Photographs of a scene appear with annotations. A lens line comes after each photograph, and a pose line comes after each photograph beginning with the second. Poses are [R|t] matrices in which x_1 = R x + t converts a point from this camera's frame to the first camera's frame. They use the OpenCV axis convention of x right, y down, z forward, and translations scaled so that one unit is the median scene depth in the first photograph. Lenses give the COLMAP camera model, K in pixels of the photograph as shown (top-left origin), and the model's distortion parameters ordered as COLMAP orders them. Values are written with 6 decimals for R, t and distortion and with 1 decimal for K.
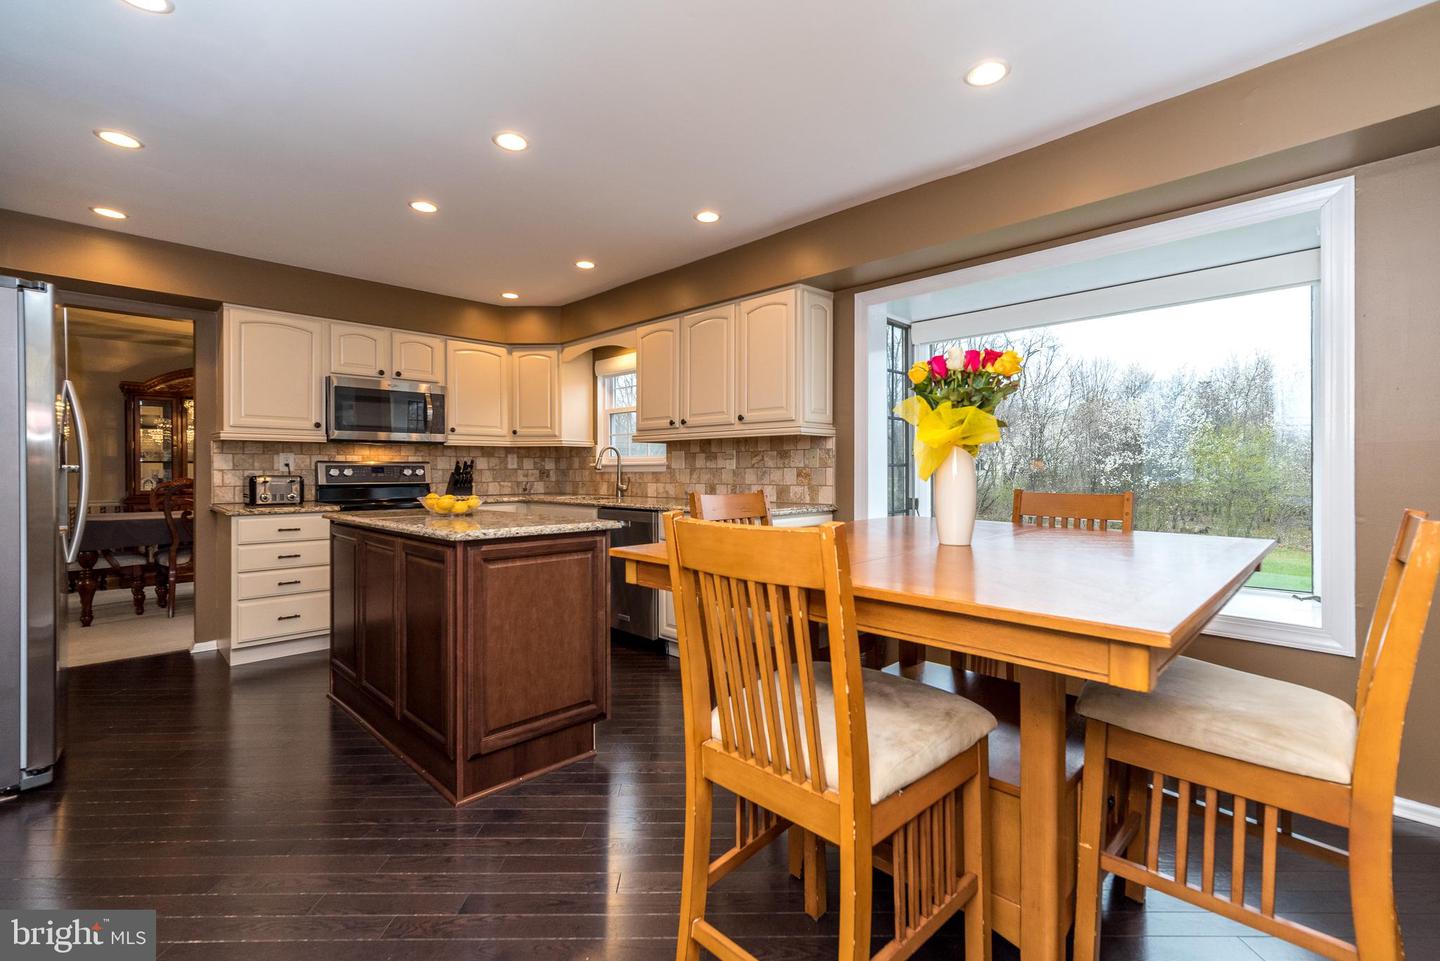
lens RADIAL K [[642.0, 0, 718.1], [0, 642.0, 472.6], [0, 0, 1]] dist [0.008096, 0.001113]
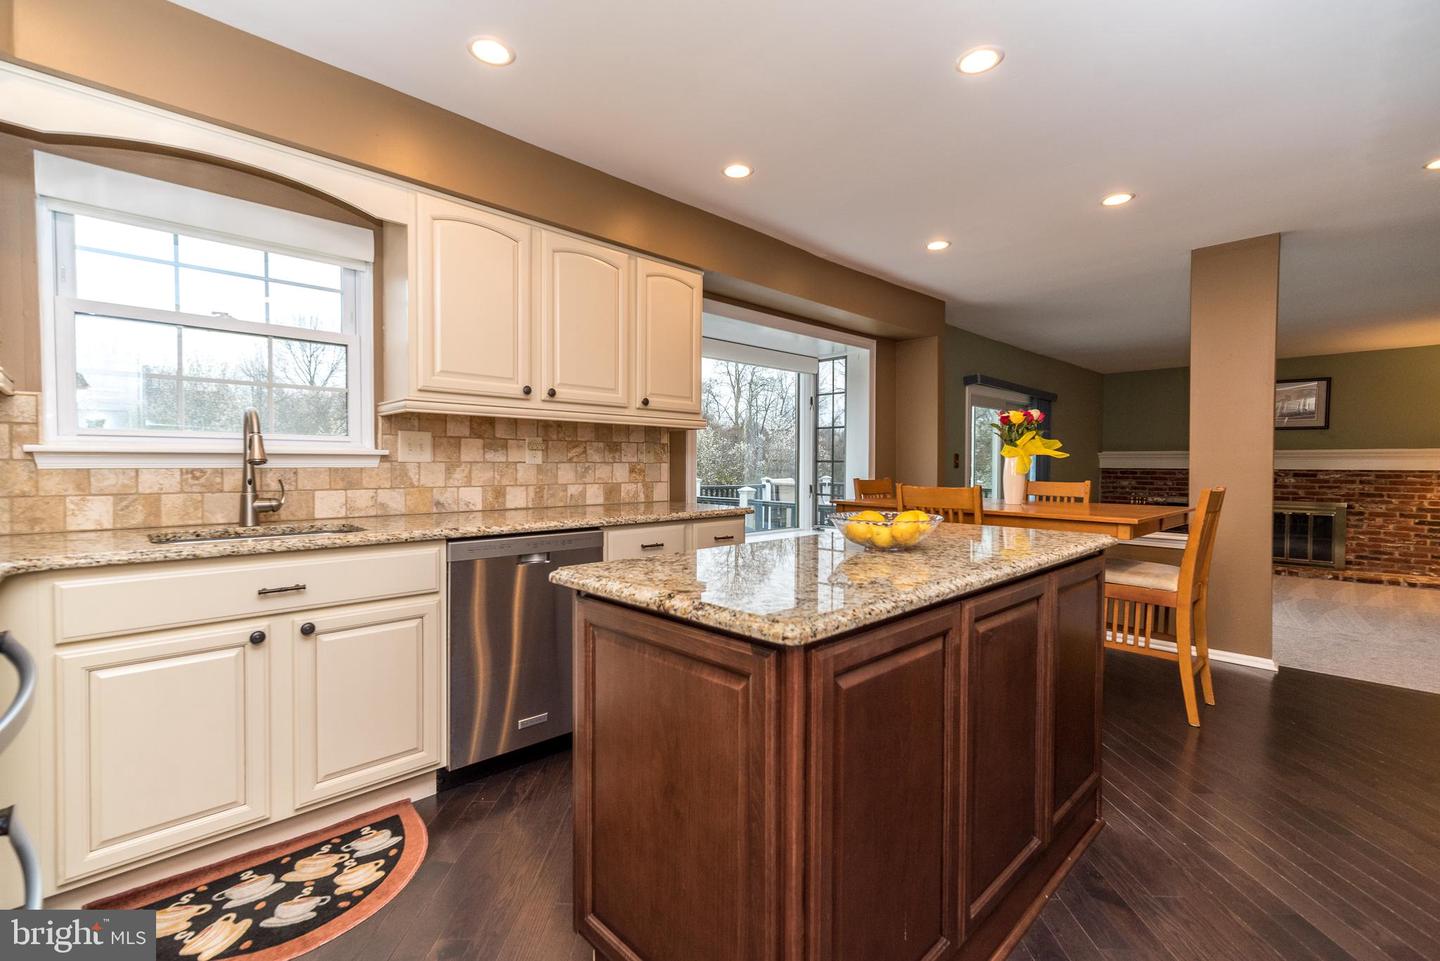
lens RADIAL K [[642.0, 0, 727.0], [0, 642.0, 473.2], [0, 0, 1]] dist [0.008096, 0.001113]
pose [[0.004407, -0.014777, 0.999881, -0.658947], [-0.002676, 0.999887, 0.014789, -0.005951], [-0.999987, -0.002741, 0.004367, 0.754132]]
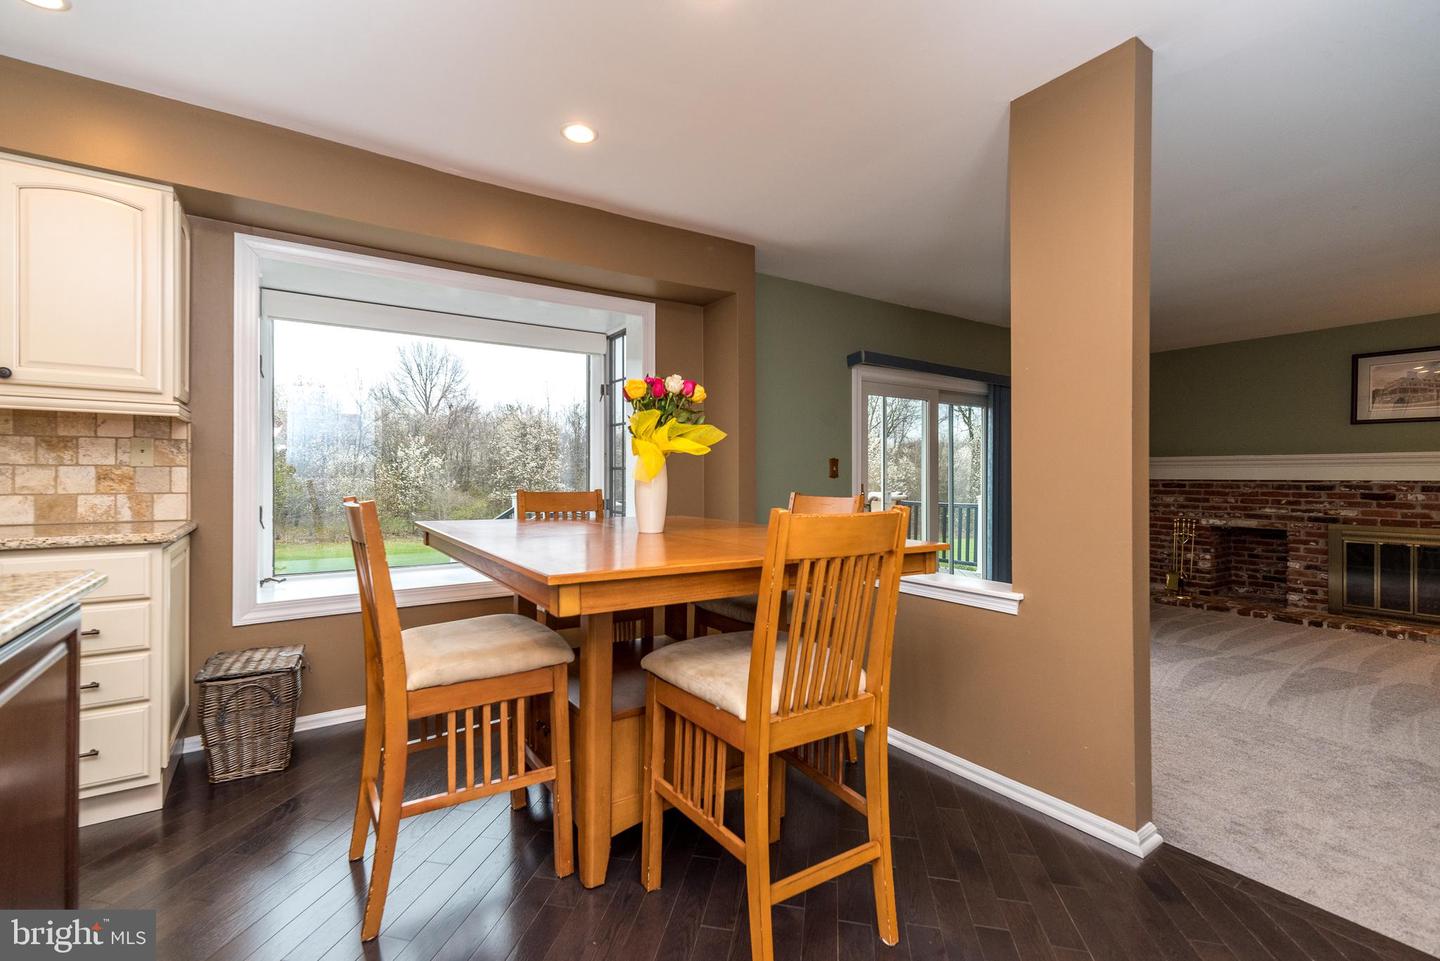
lens RADIAL K [[642.0, 0, 708.3], [0, 642.0, 474.7], [0, 0, 1]] dist [0.008096, 0.001113]
pose [[0.203887, 0.004387, 0.978985, -0.323264], [-0.002035, 0.999990, -0.004057, 0.001971], [-0.978992, -0.001165, 0.203894, 0.255776]]
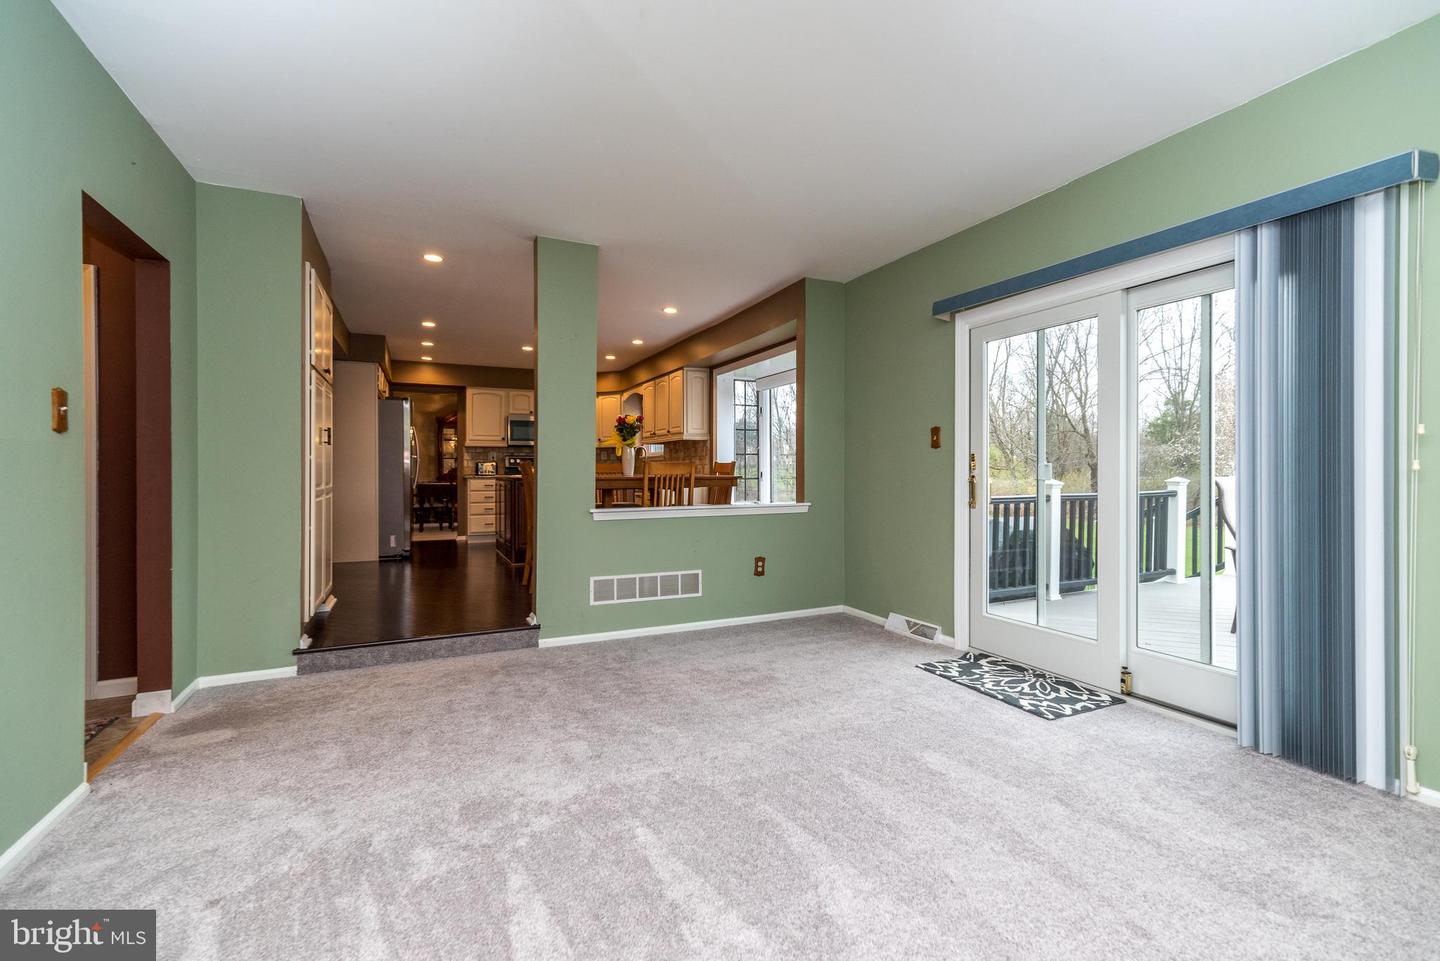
lens RADIAL K [[642.0, 0, 712.5], [0, 642.0, 475.8], [0, 0, 1]] dist [0.008096, 0.001113]
pose [[0.938484, 0.001841, -0.345317, 0.751848], [-0.001030, 0.999996, 0.002533, 0.042242], [0.345321, -0.002022, 0.938483, -0.751264]]
